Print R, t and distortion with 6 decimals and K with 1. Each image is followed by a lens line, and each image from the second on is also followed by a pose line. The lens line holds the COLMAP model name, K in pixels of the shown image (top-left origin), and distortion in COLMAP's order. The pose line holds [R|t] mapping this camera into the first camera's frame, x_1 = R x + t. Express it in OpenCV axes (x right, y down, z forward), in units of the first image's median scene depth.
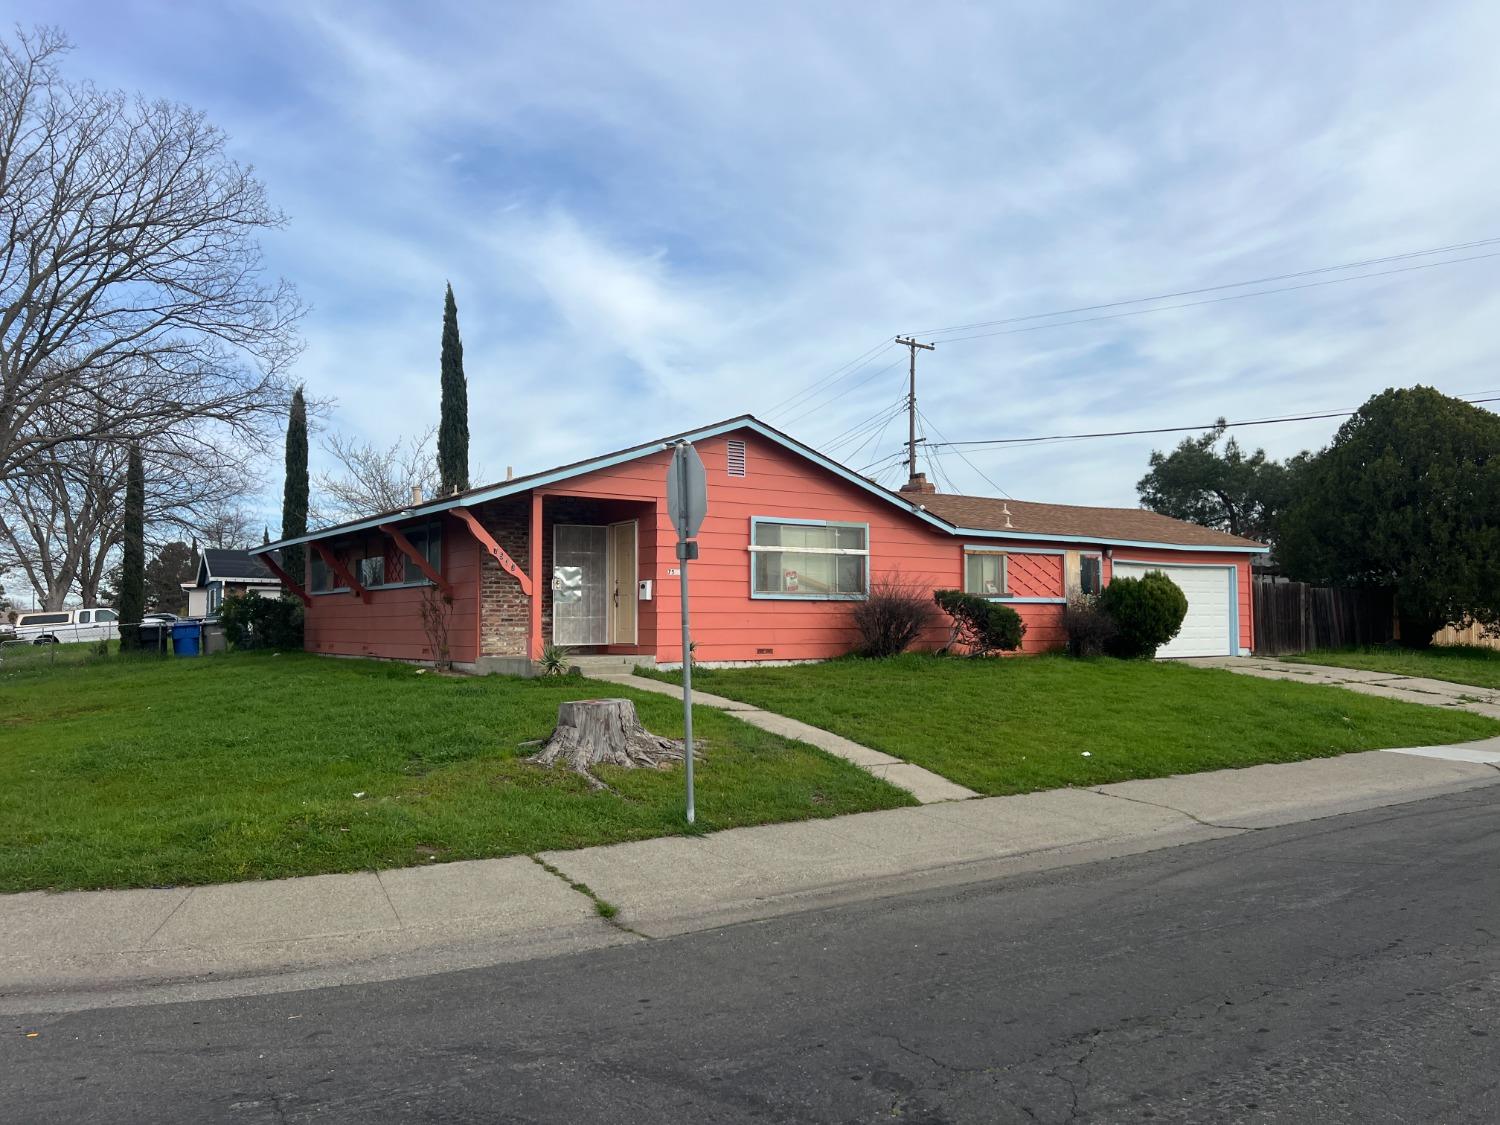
lens RADIAL K [[1113.6, 0, 747.3], [0, 1113.6, 601.8], [0, 0, 1]] dist [0.052371, -0.089831]
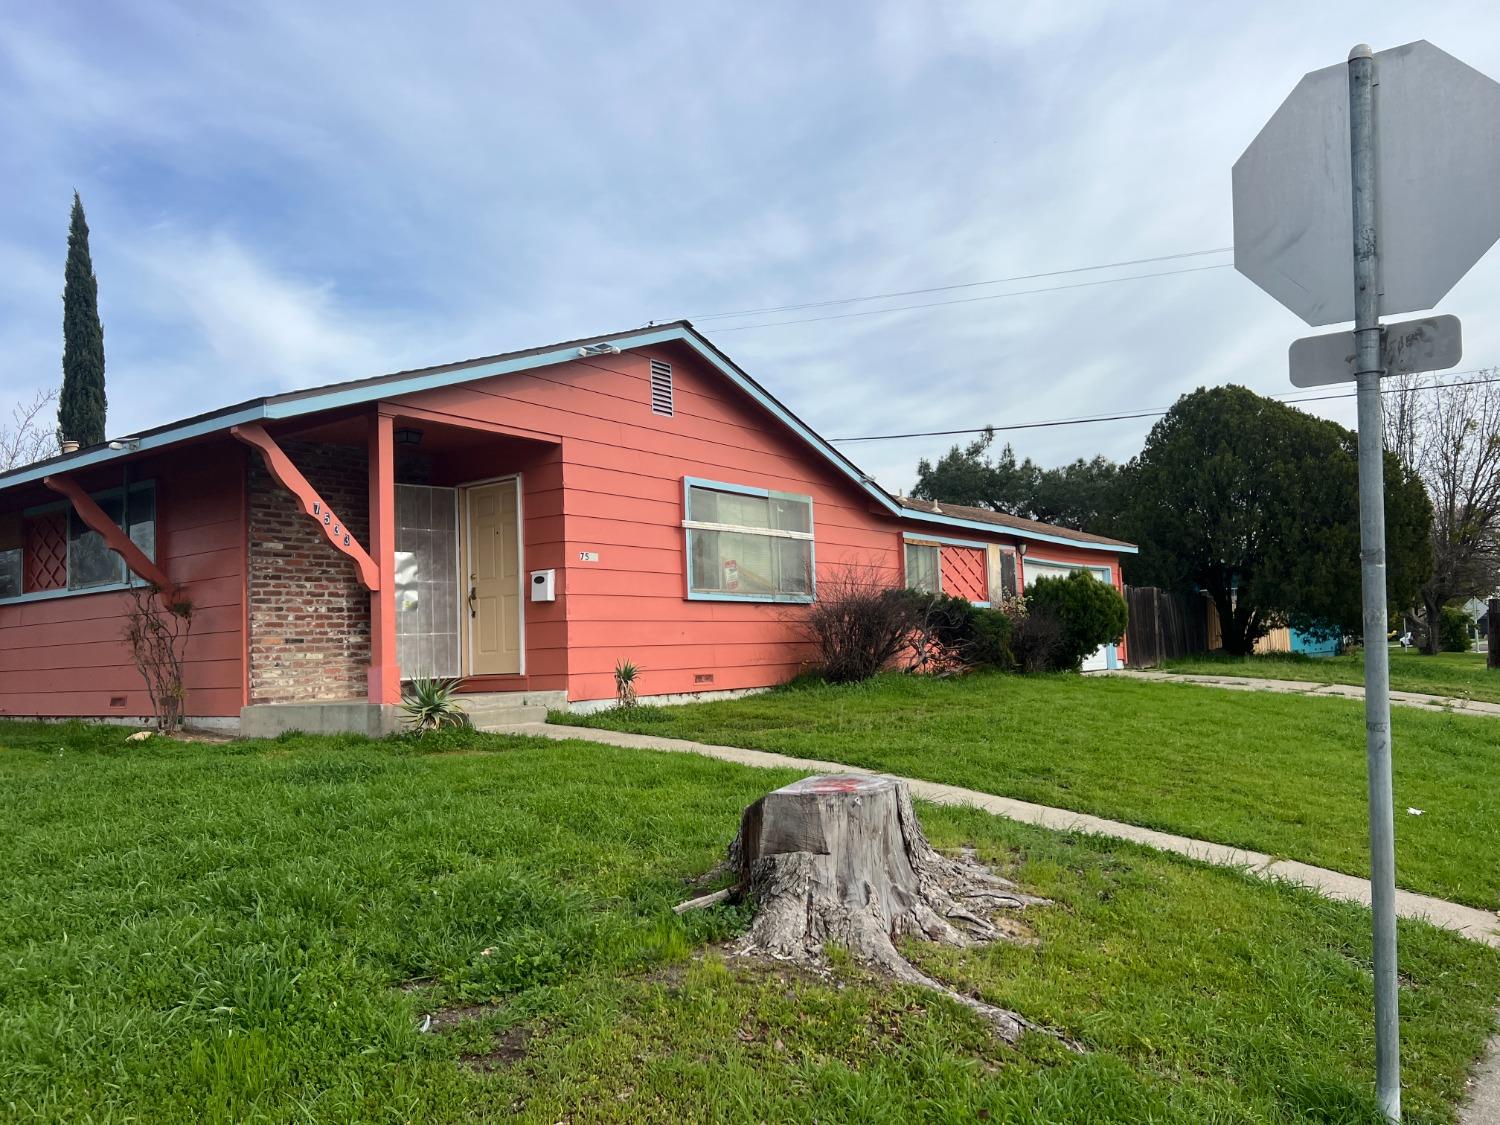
lens RADIAL K [[1113.6, 0, 747.3], [0, 1113.6, 601.8], [0, 0, 1]] dist [0.052371, -0.089831]
pose [[0.946407, -0.015286, 0.322614, -0.174332], [0.026121, 0.999230, -0.029283, 0.018642], [-0.321918, 0.036140, 0.946078, 0.352956]]
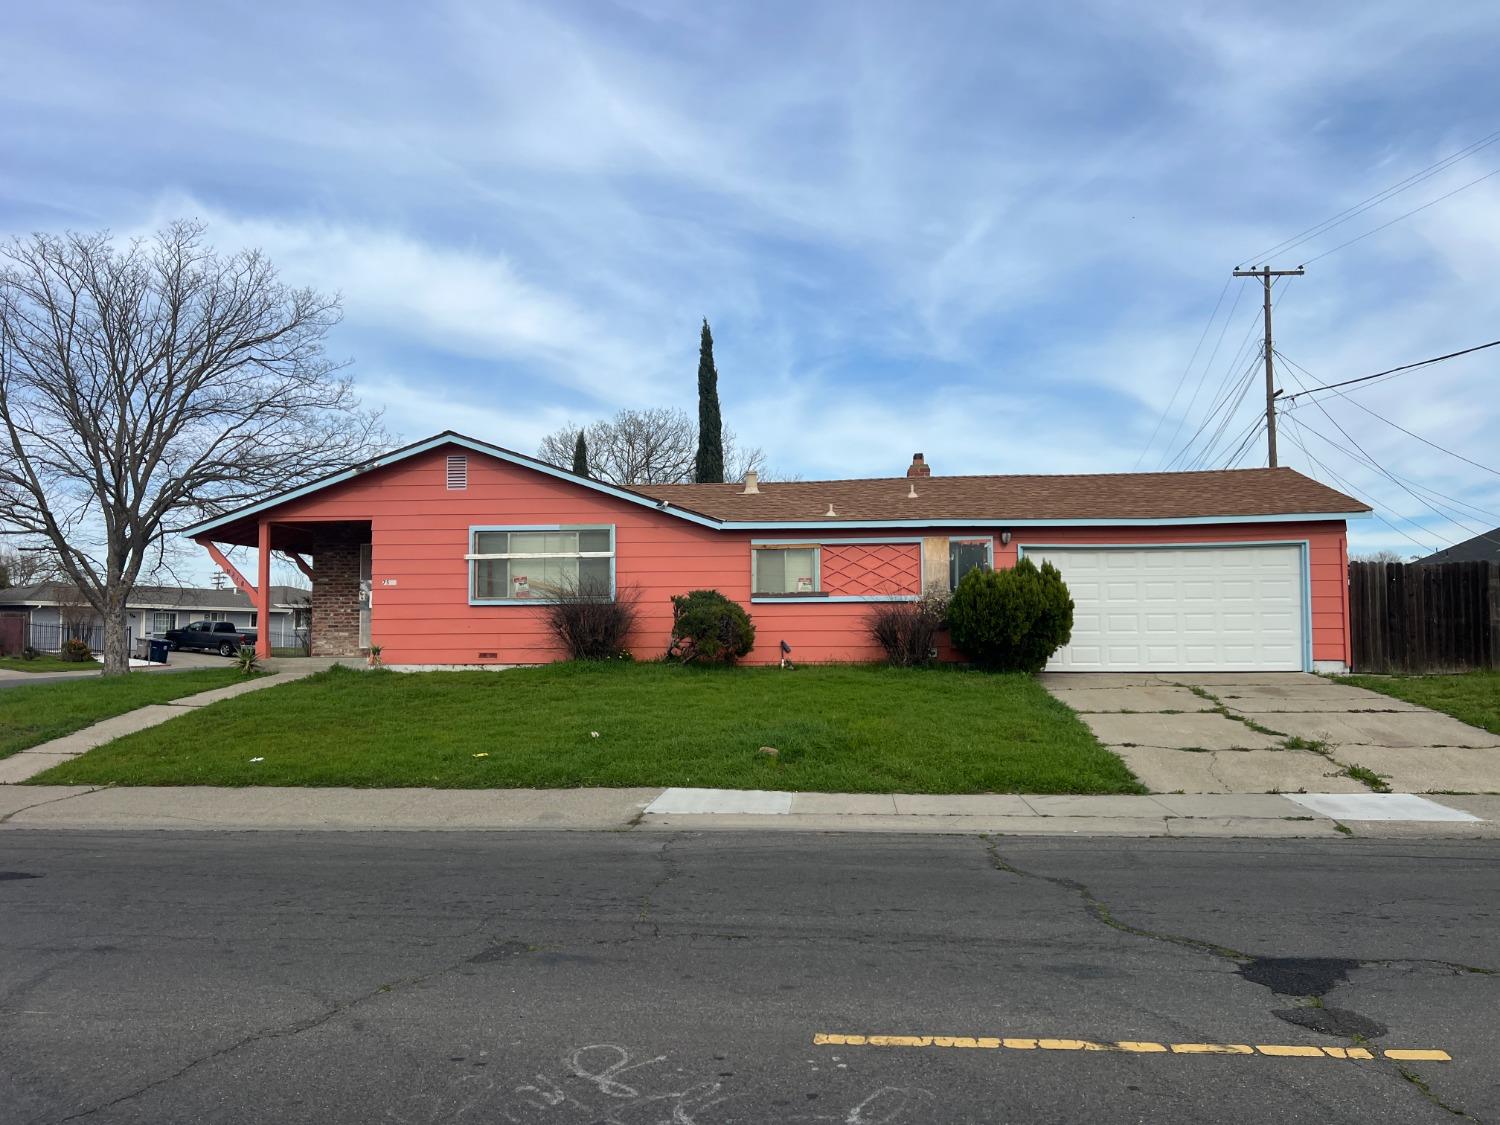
lens RADIAL K [[1089.9, 0, 731.1], [0, 1089.9, 591.3], [0, 0, 1]] dist [0.054721, 0.001882]
pose [[0.770744, -0.023973, -0.636694, 0.834864], [0.016898, 0.999710, -0.017185, 0.005995], [0.636921, 0.002486, 0.770925, 0.357037]]
